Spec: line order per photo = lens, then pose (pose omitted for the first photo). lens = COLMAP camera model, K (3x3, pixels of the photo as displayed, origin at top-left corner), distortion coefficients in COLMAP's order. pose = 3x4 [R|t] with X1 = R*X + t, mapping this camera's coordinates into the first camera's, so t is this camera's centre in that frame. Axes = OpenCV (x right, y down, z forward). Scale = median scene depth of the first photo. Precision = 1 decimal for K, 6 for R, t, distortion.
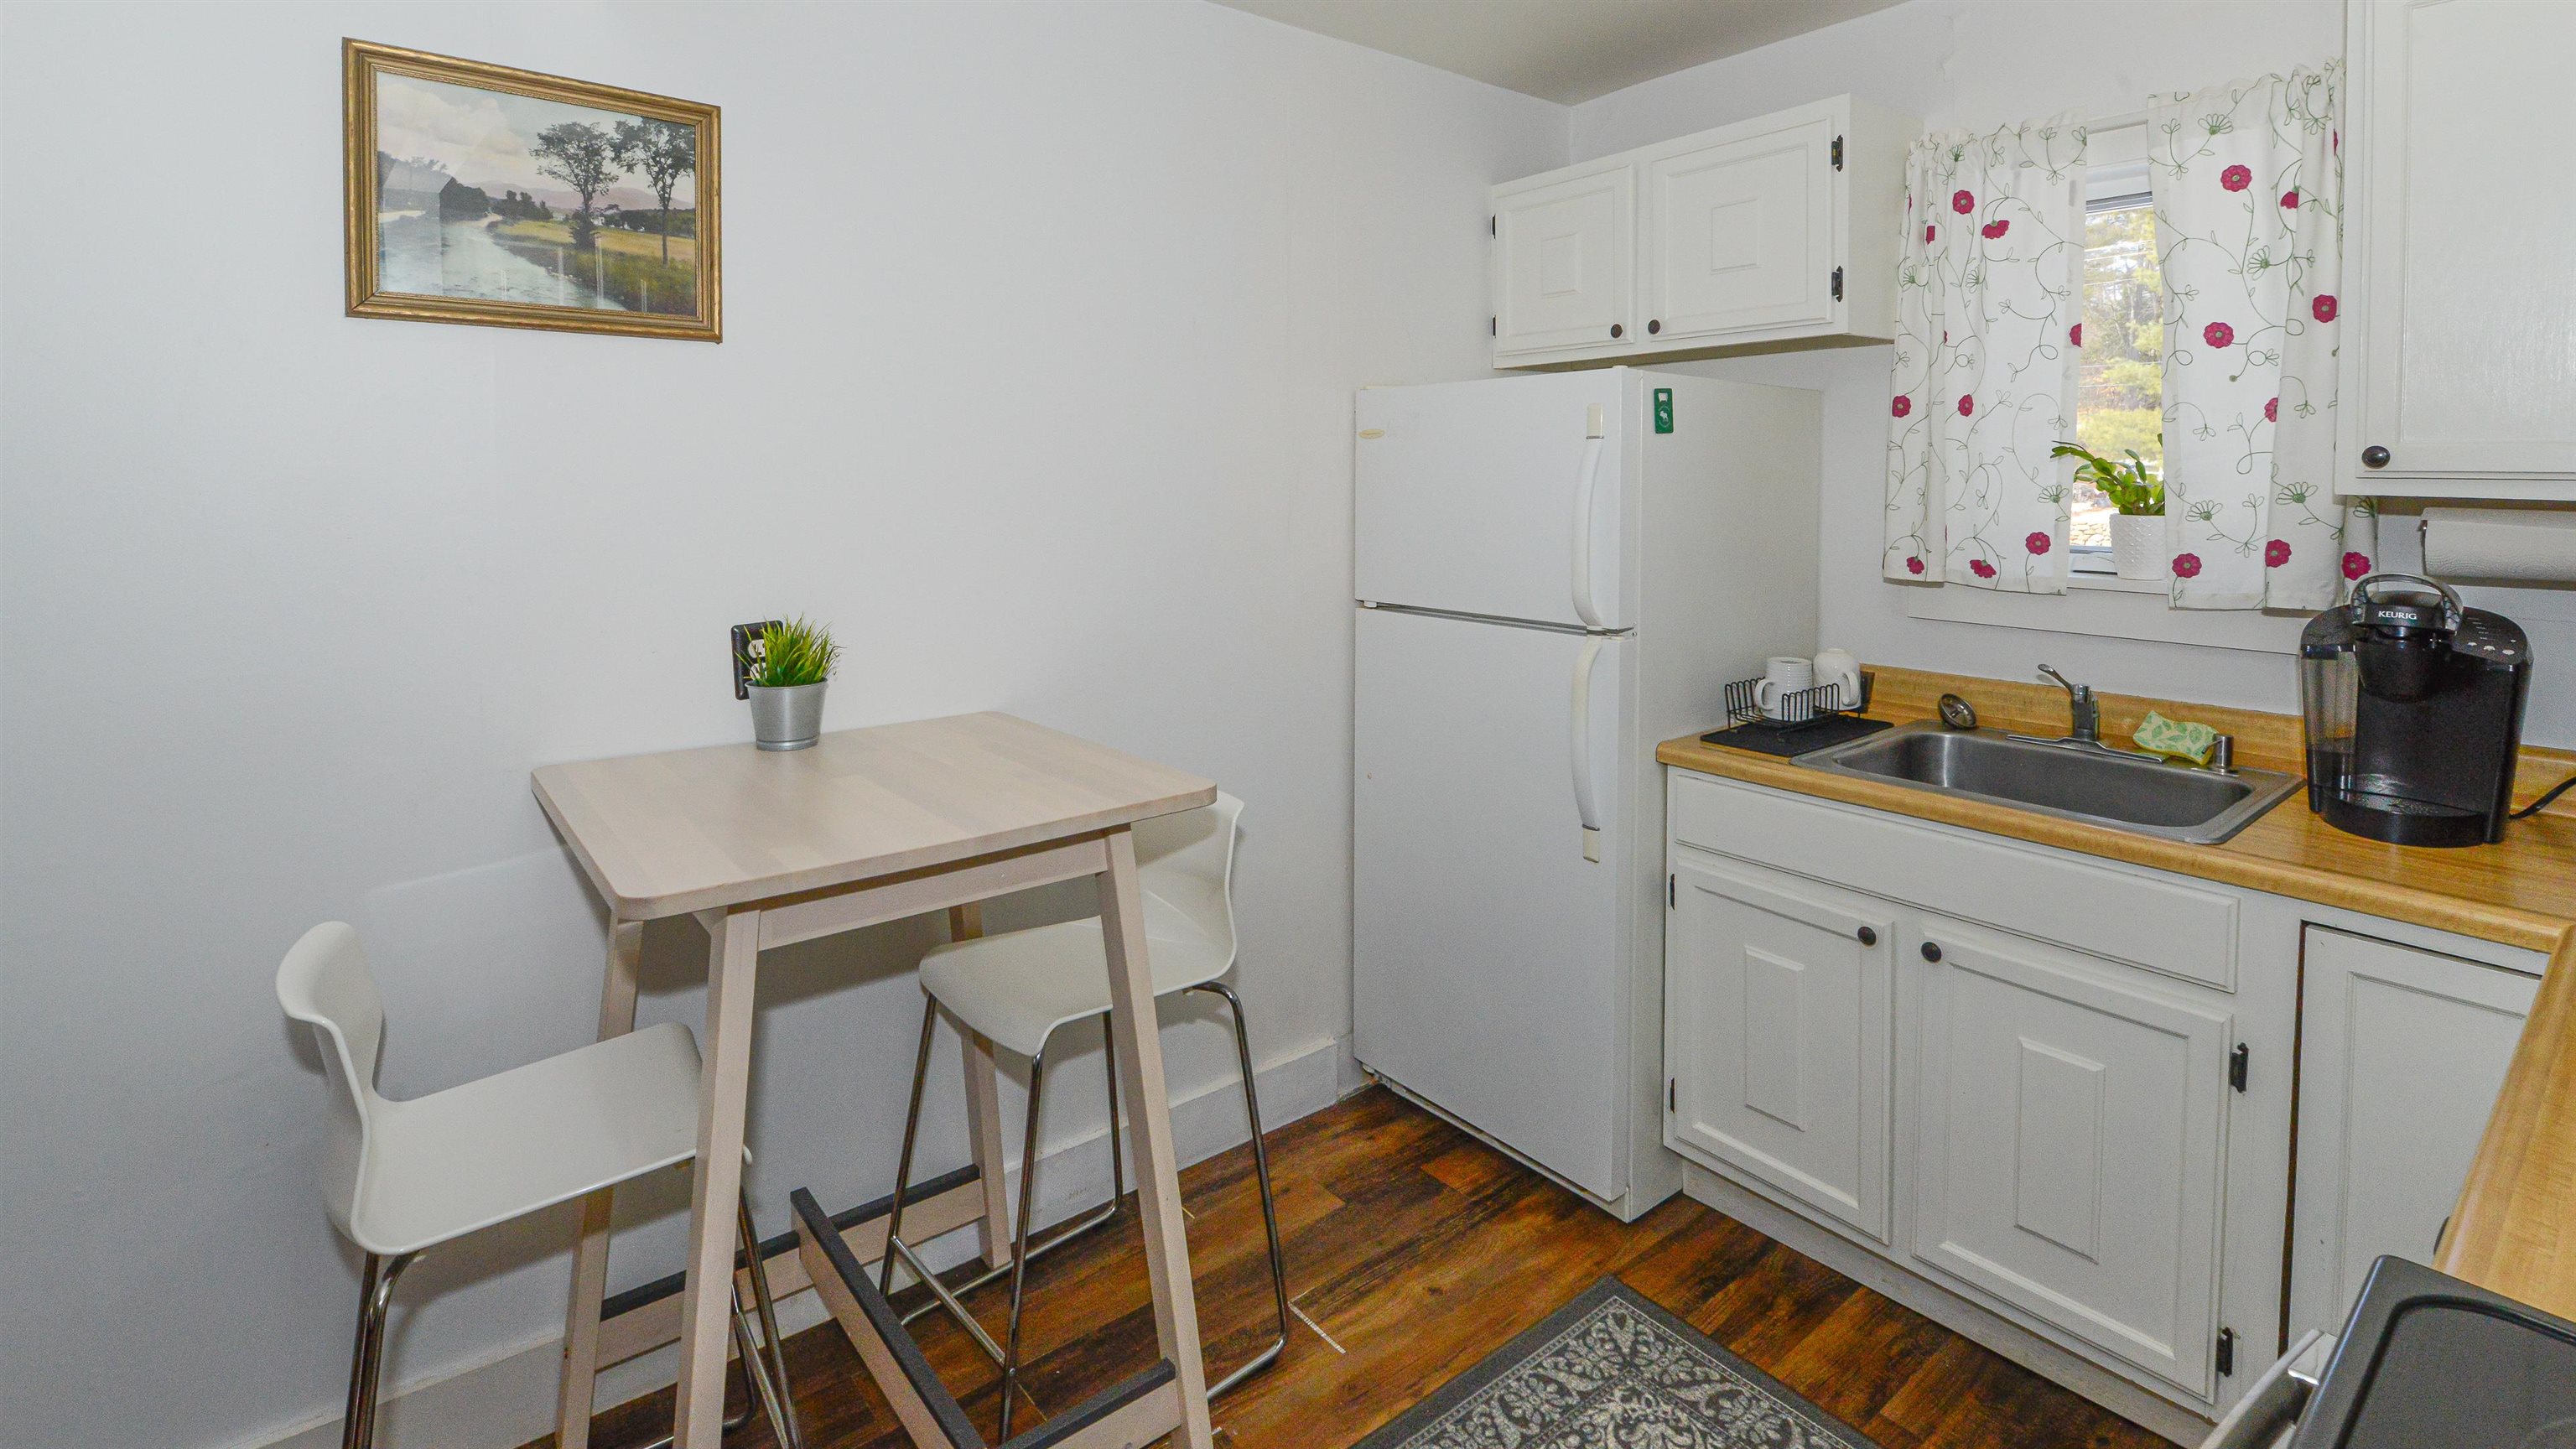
lens RADIAL K [[1199.9, 0, 1284.8], [0, 1199.9, 524.7], [0, 0, 1]] dist [-0.005298, -0.005526]
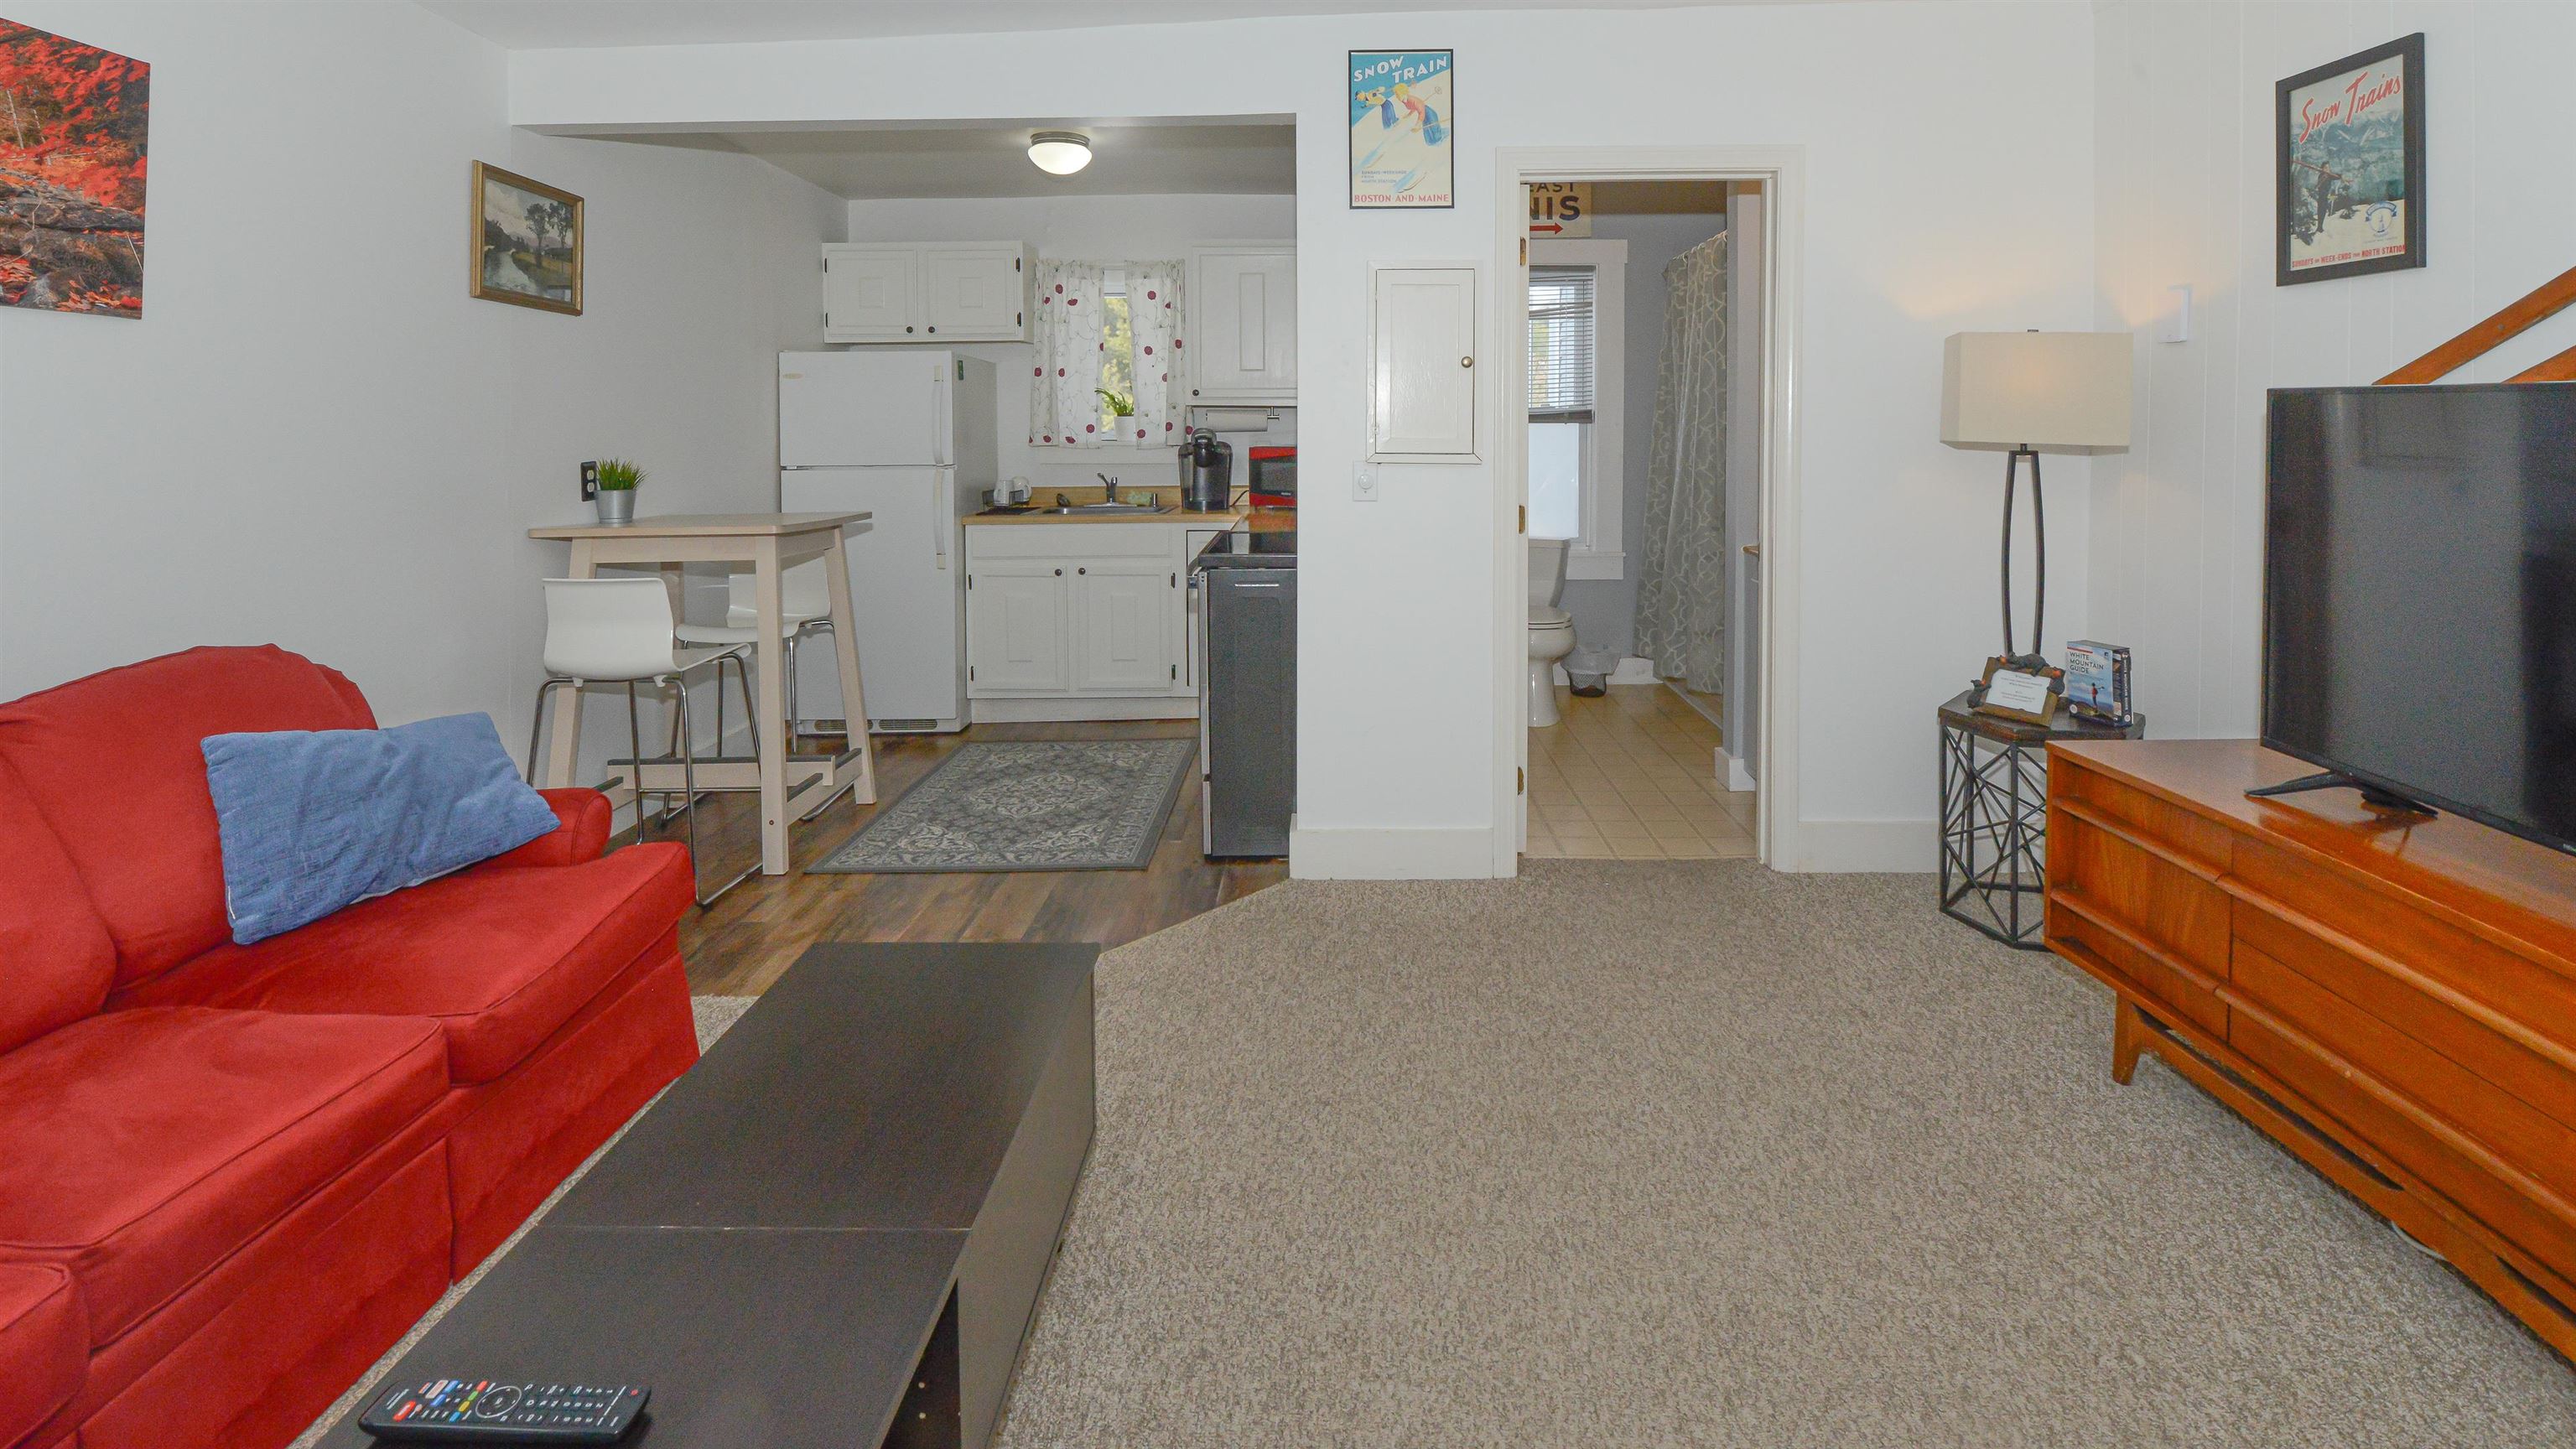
lens RADIAL K [[1199.9, 0, 1354.5], [0, 1199.9, 447.8], [0, 0, 1]] dist [-0.005298, -0.005526]
pose [[0.608885, -0.011877, 0.793169, -1.151870], [0.039137, 0.999120, -0.015083, 0.129677], [-0.792292, 0.040226, 0.608814, -1.081799]]
